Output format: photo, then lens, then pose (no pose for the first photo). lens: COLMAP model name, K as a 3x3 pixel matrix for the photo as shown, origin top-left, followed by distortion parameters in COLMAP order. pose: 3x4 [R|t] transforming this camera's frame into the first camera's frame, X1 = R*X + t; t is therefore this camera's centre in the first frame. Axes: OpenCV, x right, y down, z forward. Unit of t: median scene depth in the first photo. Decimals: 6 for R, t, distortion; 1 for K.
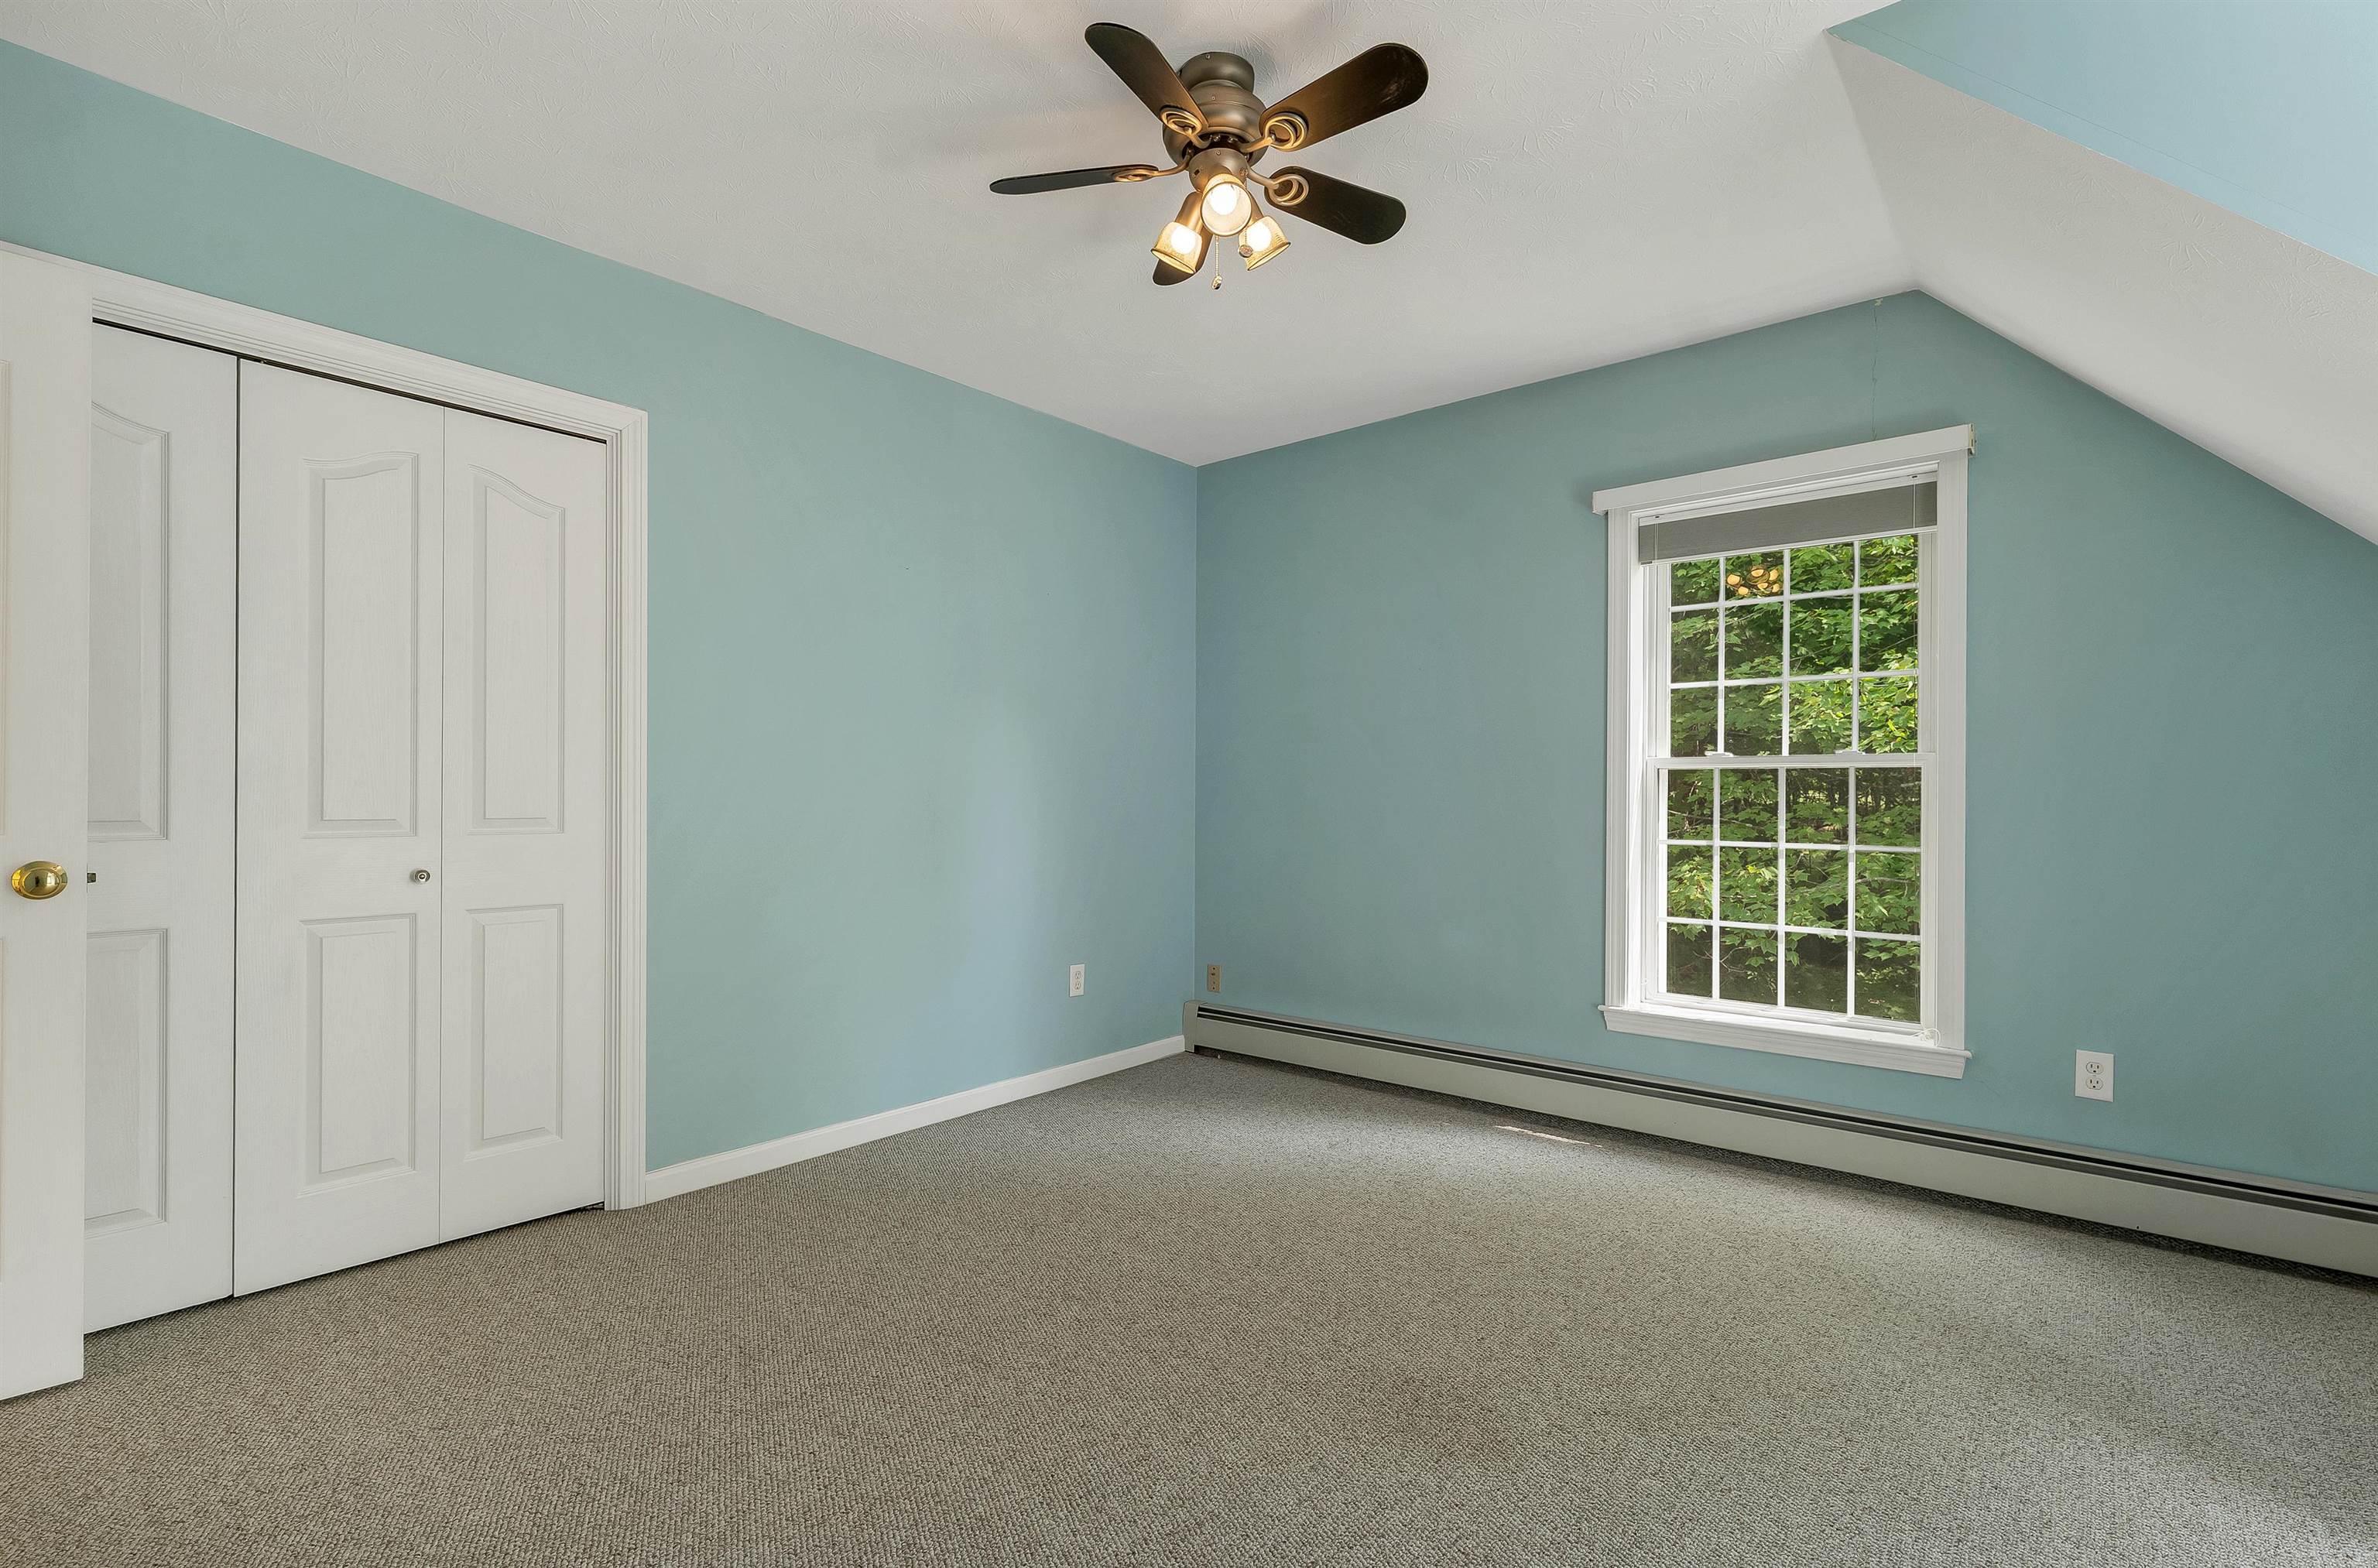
lens RADIAL K [[1093.8, 0, 1189.0], [0, 1093.8, 784.0], [0, 0, 1]] dist [0.001843, -0.000519]
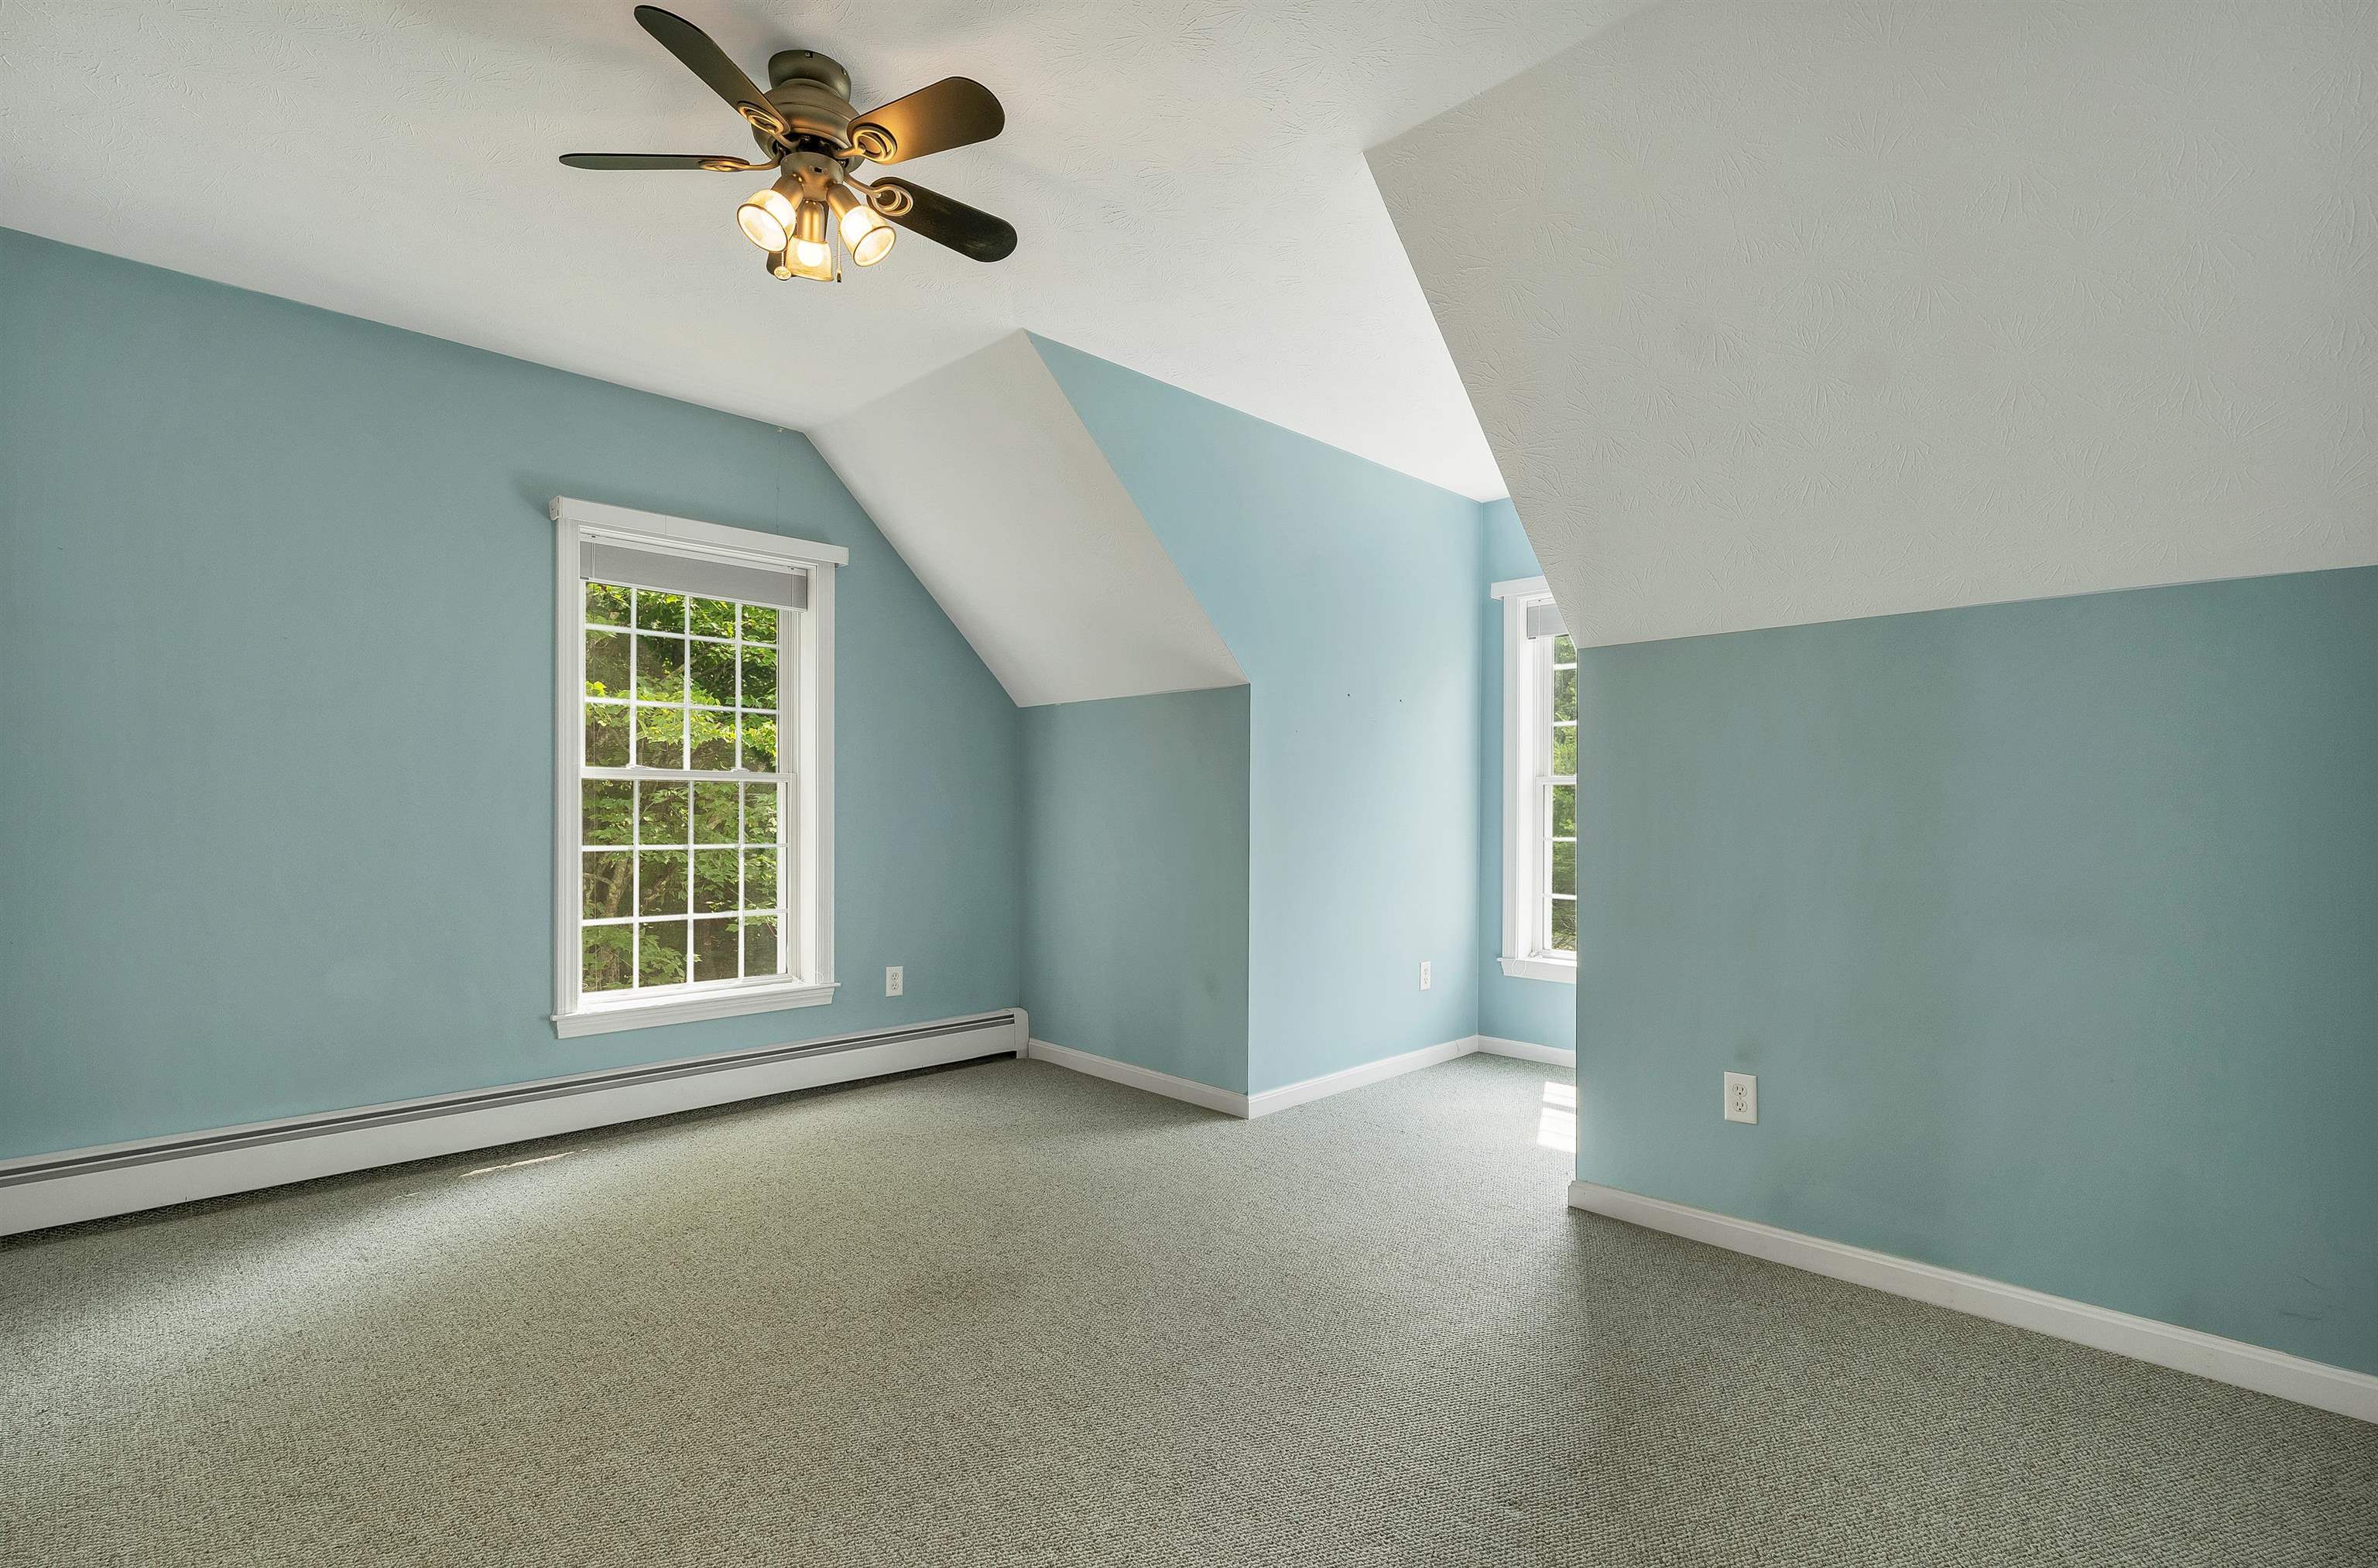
lens RADIAL K [[1093.8, 0, 1189.0], [0, 1093.8, 784.0], [0, 0, 1]] dist [0.001843, -0.000519]
pose [[0.081664, 0.025957, 0.996322, -0.600037], [-0.011395, 0.999620, -0.025109, 0.012676], [-0.996595, -0.009302, 0.081929, 0.371125]]
